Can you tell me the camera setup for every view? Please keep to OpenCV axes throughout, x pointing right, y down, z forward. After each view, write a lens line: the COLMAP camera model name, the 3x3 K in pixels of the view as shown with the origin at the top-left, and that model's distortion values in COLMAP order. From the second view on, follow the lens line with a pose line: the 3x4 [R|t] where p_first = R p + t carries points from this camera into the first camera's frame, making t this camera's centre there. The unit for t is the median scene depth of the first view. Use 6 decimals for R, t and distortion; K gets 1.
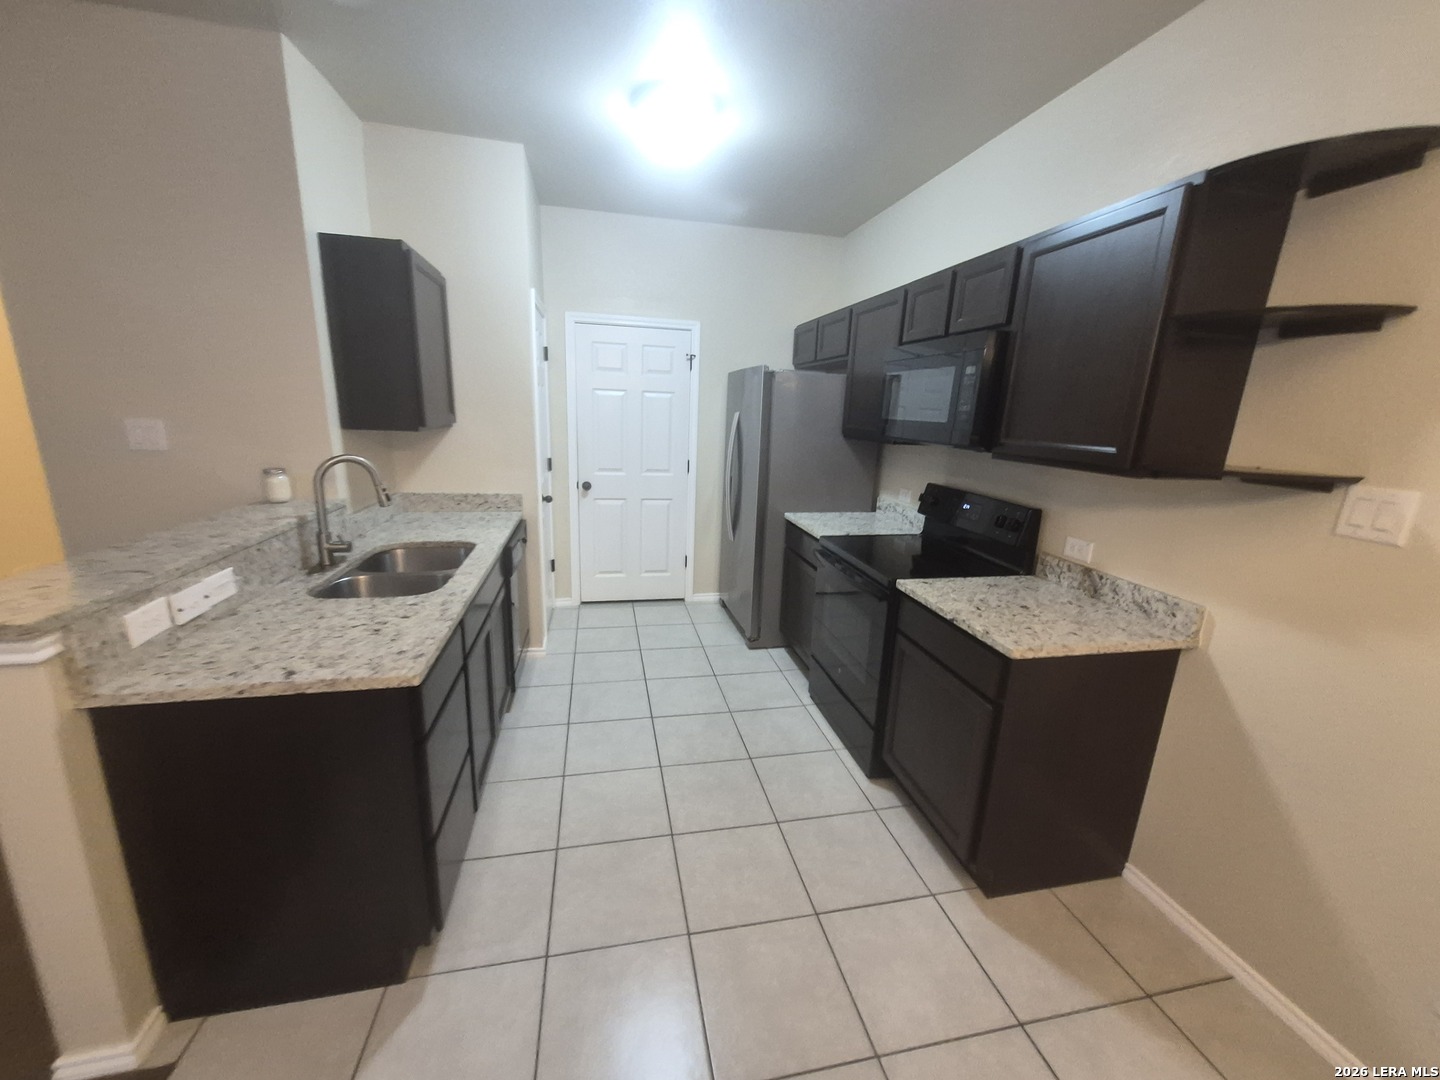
lens RADIAL K [[565.2, 0, 723.6], [0, 565.2, 544.8], [0, 0, 1]] dist [0.000786, 0.000384]
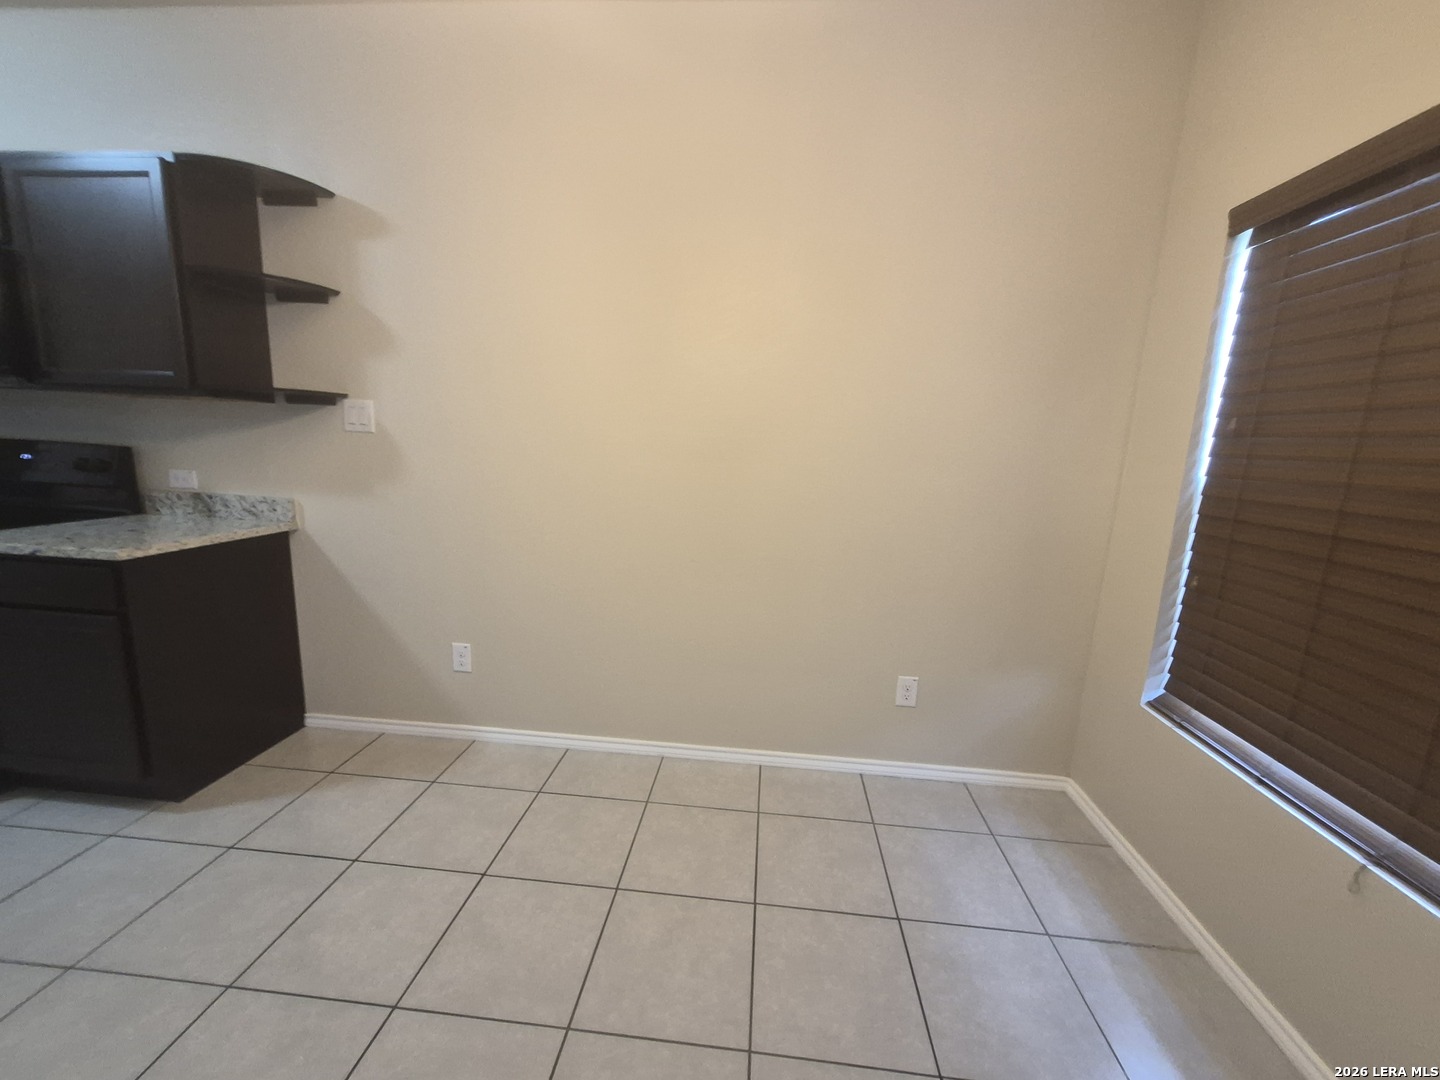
lens RADIAL K [[565.2, 0, 723.6], [0, 565.2, 544.8], [0, 0, 1]] dist [0.000786, 0.000384]
pose [[0.297668, -0.198662, 0.933770, -0.122318], [0.196461, 0.969921, 0.143725, 0.204052], [-0.934236, 0.140667, 0.327744, -0.359632]]
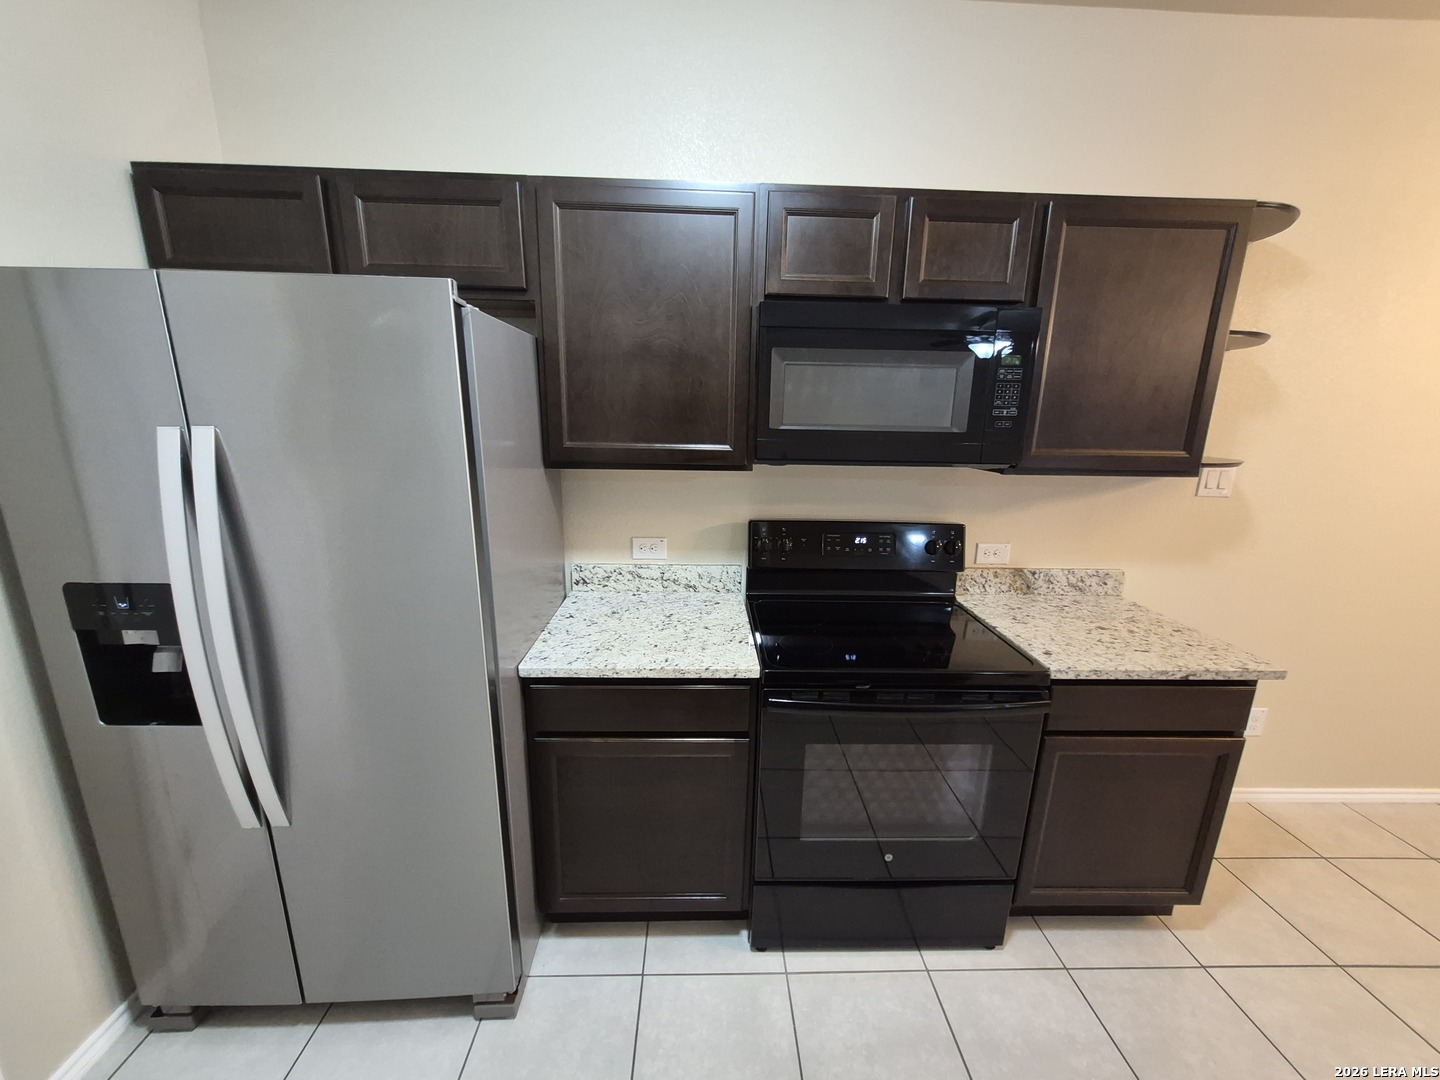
lens RADIAL K [[565.2, 0, 723.6], [0, 565.2, 544.8], [0, 0, 1]] dist [0.000786, 0.000384]
pose [[0.182561, -0.257727, 0.948814, -0.434162], [0.222228, 0.950875, 0.215528, -0.365027], [-0.957751, 0.171506, 0.230866, 1.385370]]
